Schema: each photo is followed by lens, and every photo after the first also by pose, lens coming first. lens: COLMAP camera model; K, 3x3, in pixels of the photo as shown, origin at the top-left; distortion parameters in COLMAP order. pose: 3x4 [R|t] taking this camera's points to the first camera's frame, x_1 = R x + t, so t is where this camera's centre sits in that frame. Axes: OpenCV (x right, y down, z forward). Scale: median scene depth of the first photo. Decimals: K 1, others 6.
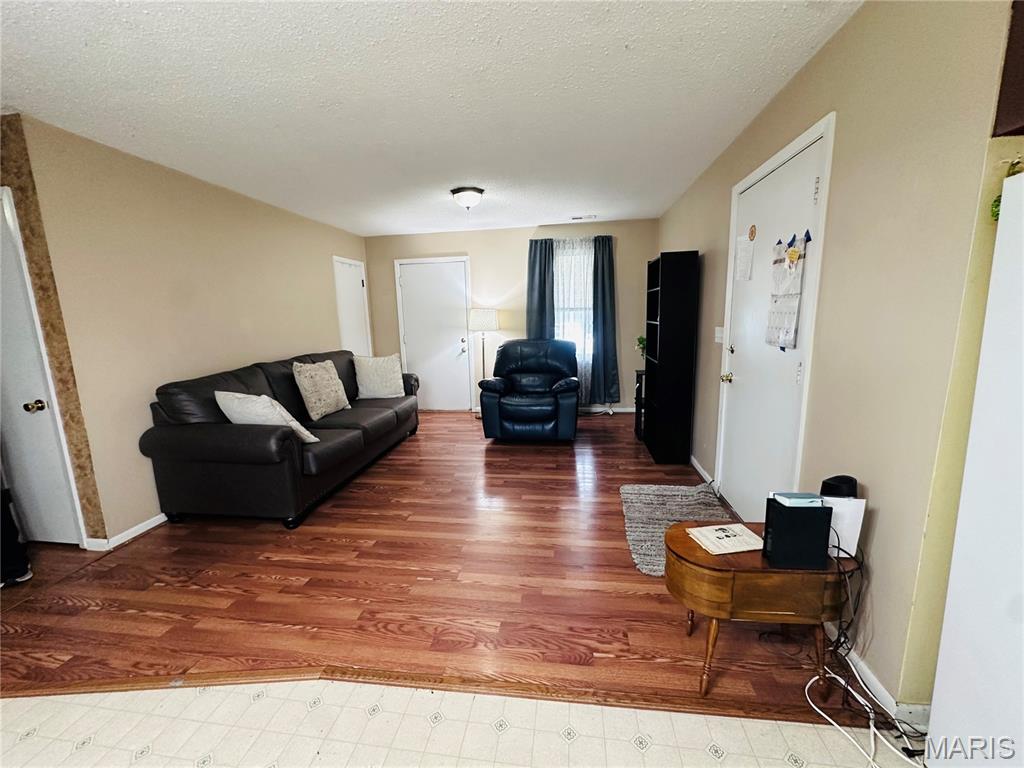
lens RADIAL K [[417.1, 0, 509.5], [0, 417.1, 383.6], [0, 0, 1]] dist [0.000968, -0.000320]
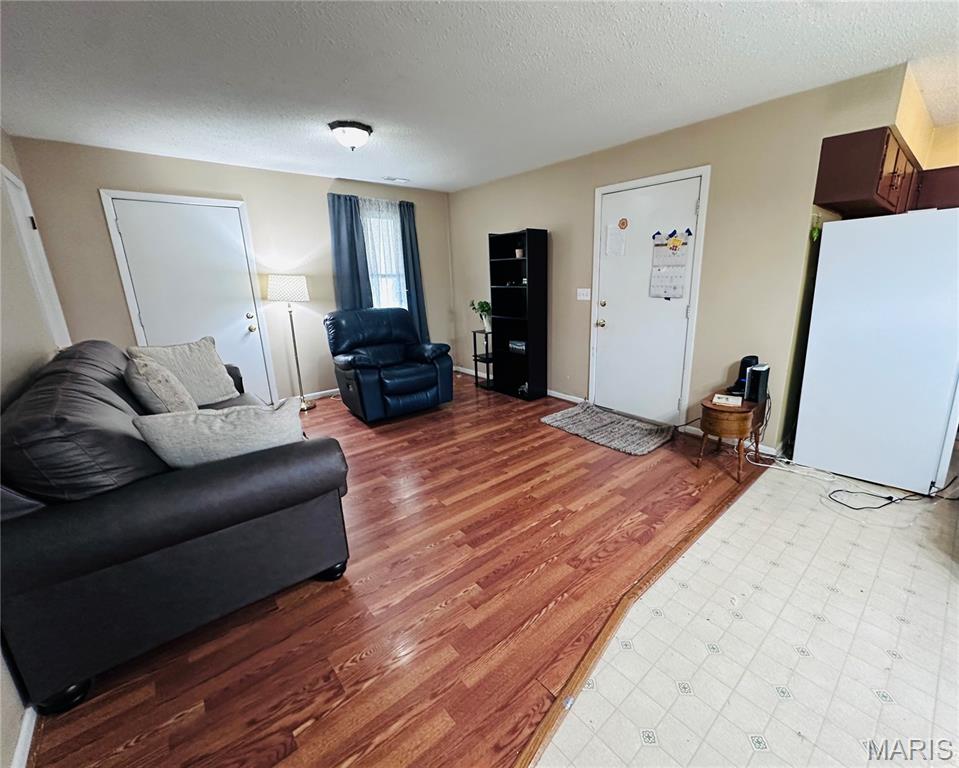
lens RADIAL K [[416.5, 0, 521.0], [0, 416.5, 381.6], [0, 0, 1]] dist [-0.001461, -0.000076]
pose [[0.627014, -0.176649, 0.758715, -0.597971], [0.131312, 0.983981, 0.120579, -0.019513], [-0.767861, 0.024023, 0.640166, 0.221298]]
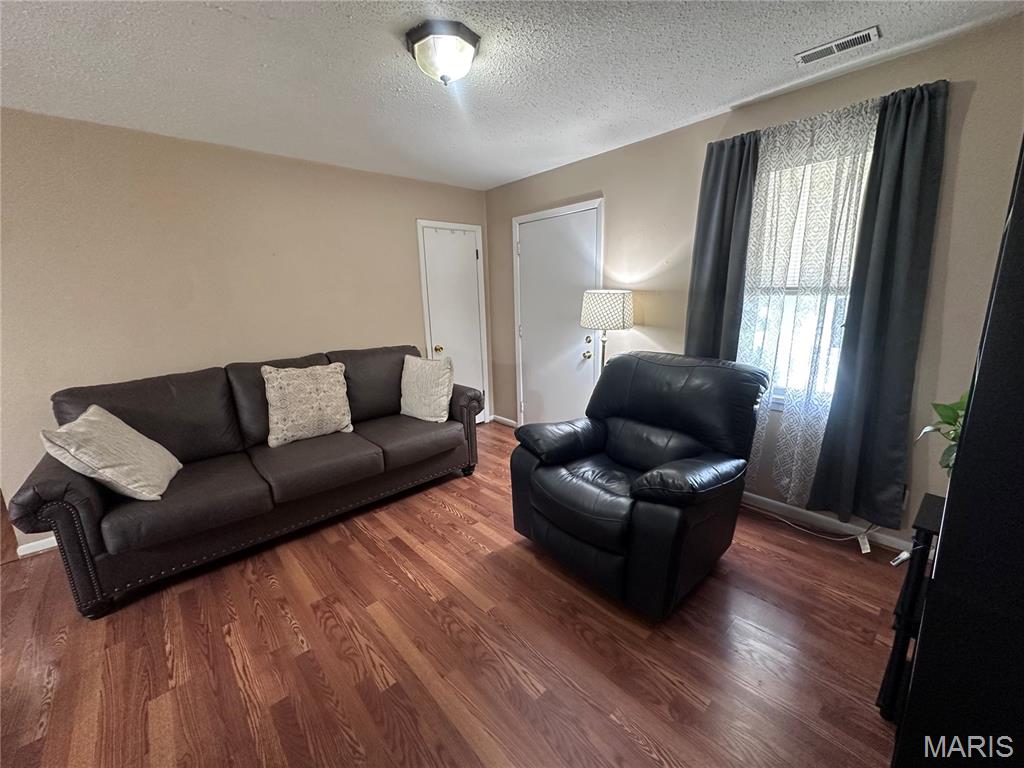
lens RADIAL K [[417.1, 0, 512.9], [0, 417.1, 377.0], [0, 0, 1]] dist [0.000968, -0.000320]
pose [[0.764735, 0.135341, -0.629971, 0.305190], [-0.099863, 0.990773, 0.091628, -0.142100], [0.636560, -0.007161, 0.771194, 0.679884]]
